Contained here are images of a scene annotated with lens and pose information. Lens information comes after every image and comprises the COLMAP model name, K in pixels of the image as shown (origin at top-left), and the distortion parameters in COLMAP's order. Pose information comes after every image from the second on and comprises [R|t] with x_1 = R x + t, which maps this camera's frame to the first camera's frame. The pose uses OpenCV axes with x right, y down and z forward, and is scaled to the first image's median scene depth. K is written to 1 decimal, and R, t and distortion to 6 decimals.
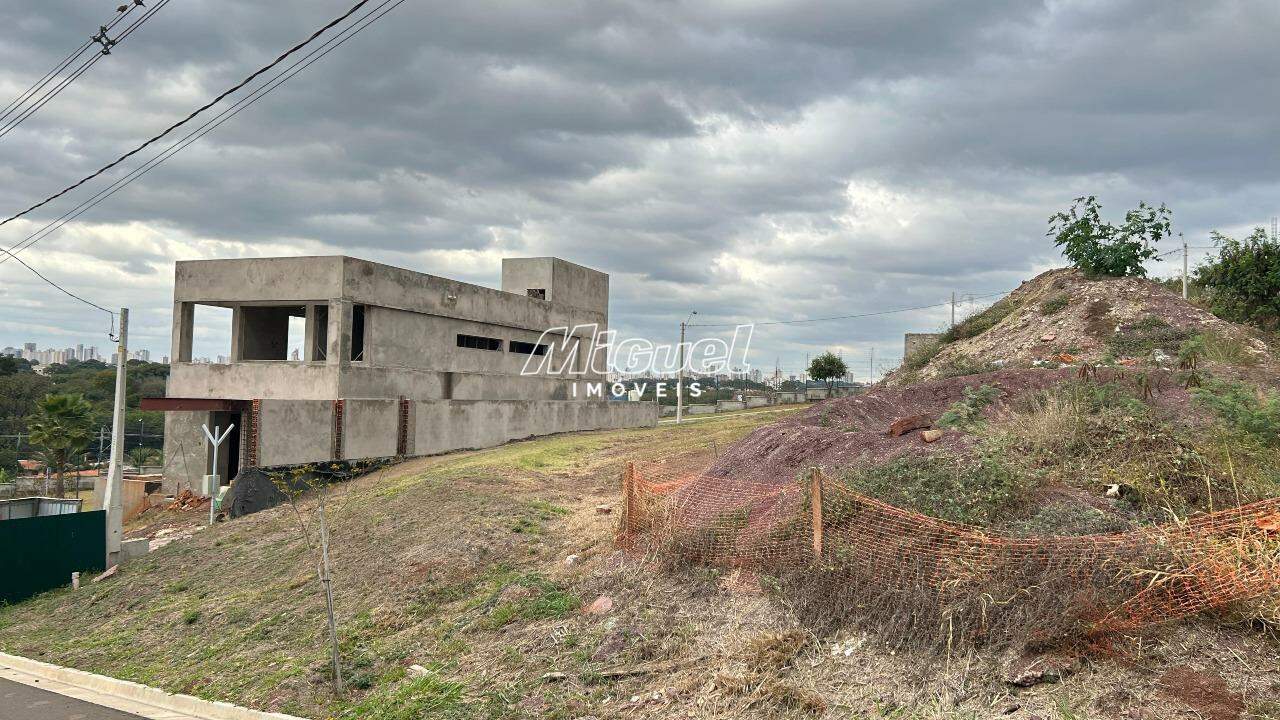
lens RADIAL K [[971.3, 0, 640.0], [0, 971.3, 360.0], [0, 0, 1]] dist [0.066312, -0.069221]
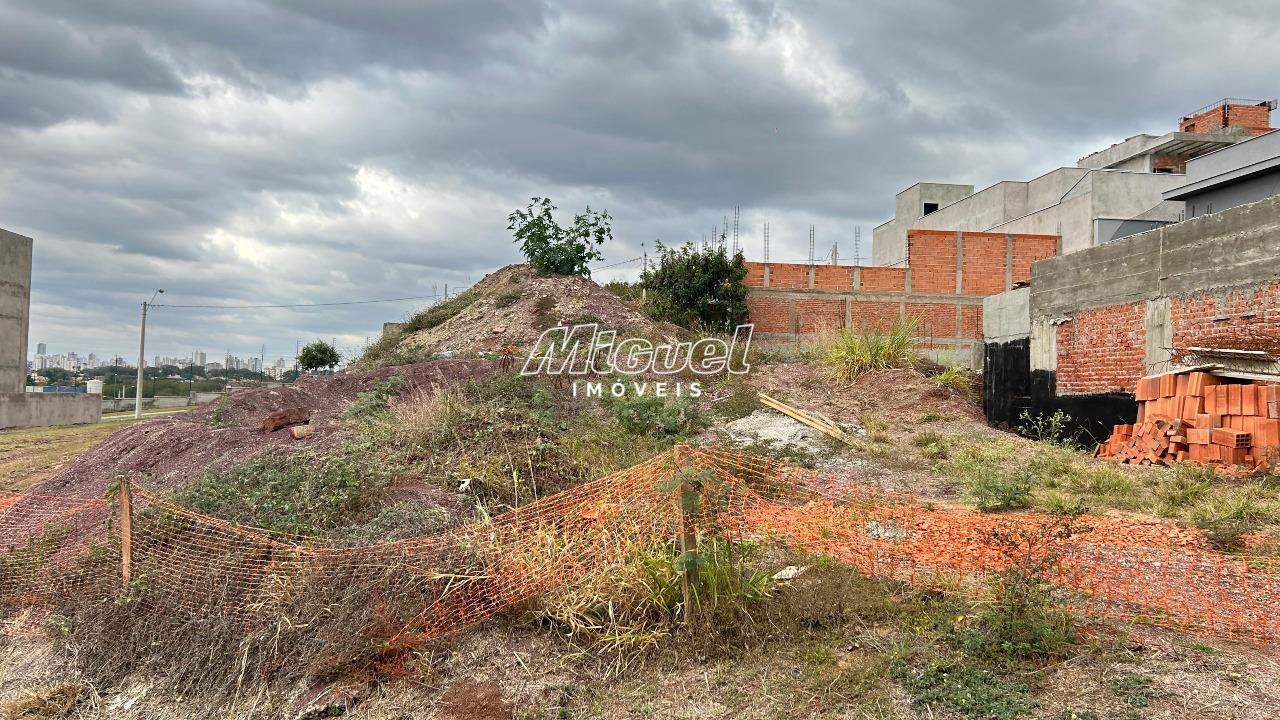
lens RADIAL K [[971.3, 0, 640.0], [0, 971.3, 360.0], [0, 0, 1]] dist [0.066312, -0.069221]
pose [[0.880713, 0.015413, 0.473400, 0.039354], [-0.020226, 0.999783, 0.005078, 0.000458], [-0.473219, -0.014047, 0.880833, 0.018040]]
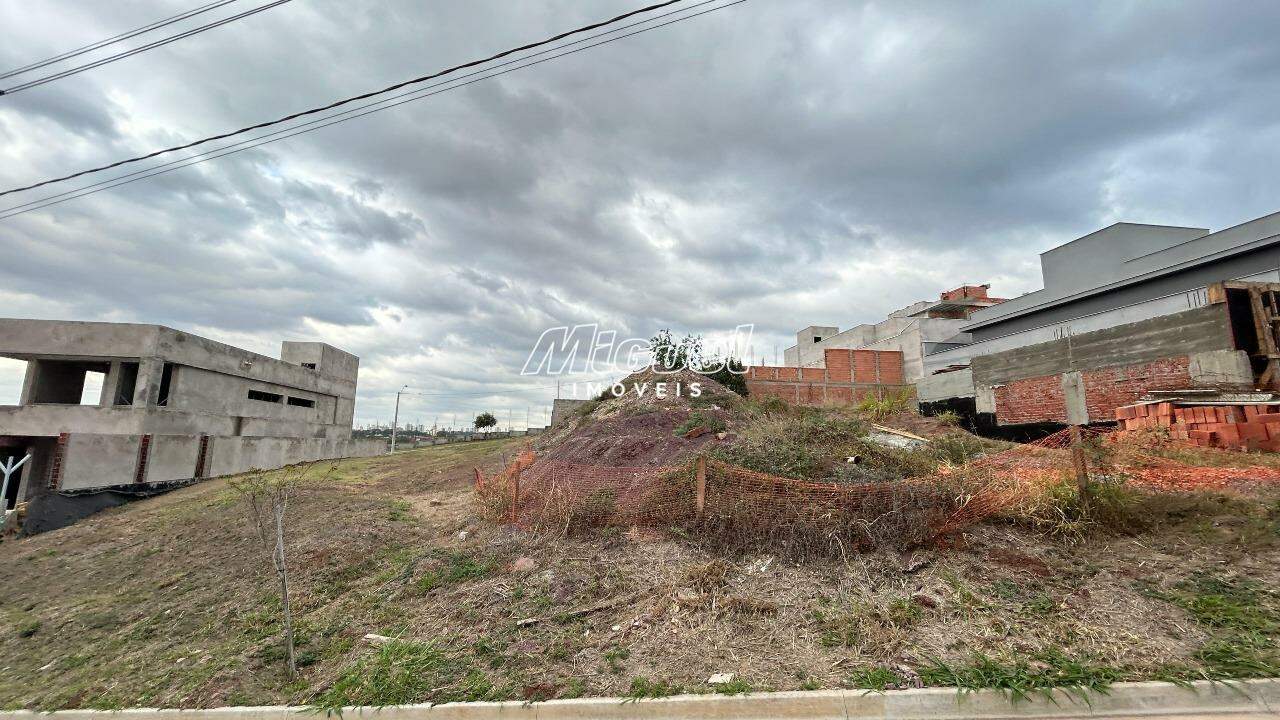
lens RADIAL K [[522.3, 0, 631.2], [0, 522.3, 359.4], [0, 0, 1]] dist [0.002845, 0.000314]
pose [[0.873095, 0.067774, 0.482817, -0.077079], [-0.011109, 0.992799, -0.119272, 0.014736], [-0.487424, 0.098772, 0.867561, 0.073033]]
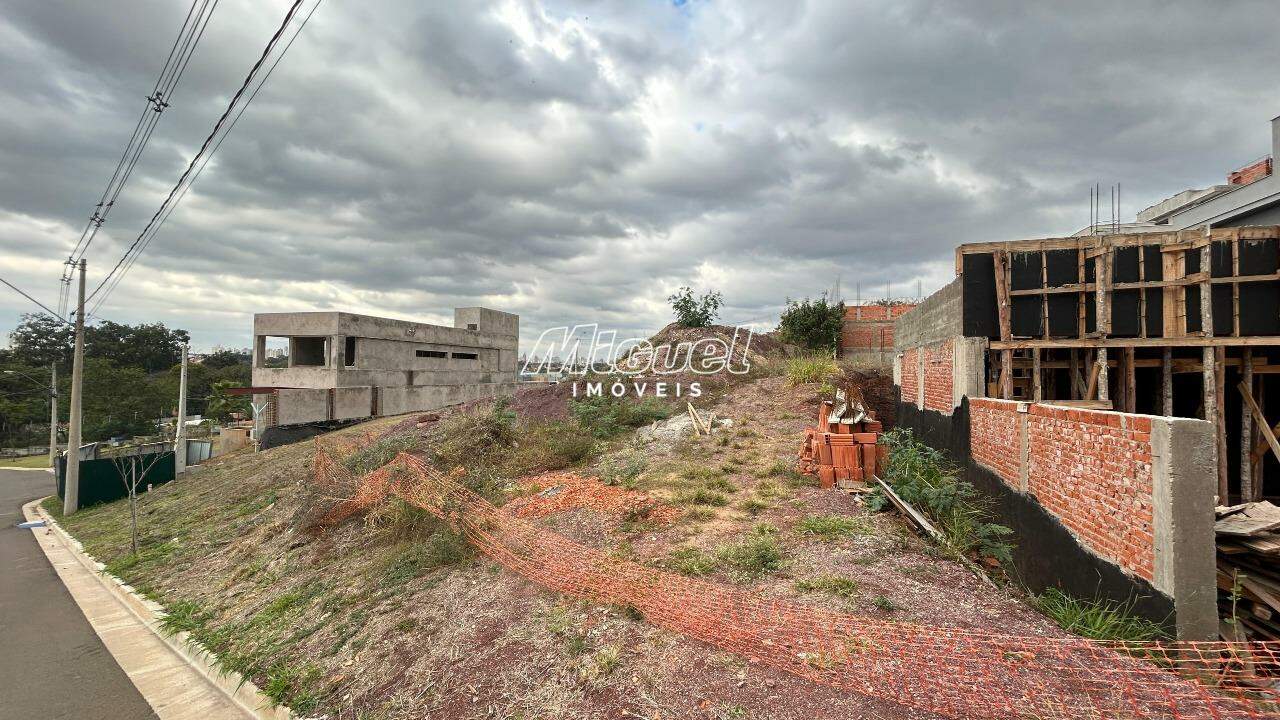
lens RADIAL K [[502.8, 0, 643.6], [0, 502.8, 357.4], [0, 0, 1]] dist [-0.011575, 0.000751]
pose [[0.996195, -0.009412, 0.086641, 0.178569], [0.008484, 0.999903, 0.011066, -0.020999], [-0.086737, -0.010289, 0.996178, -0.017944]]
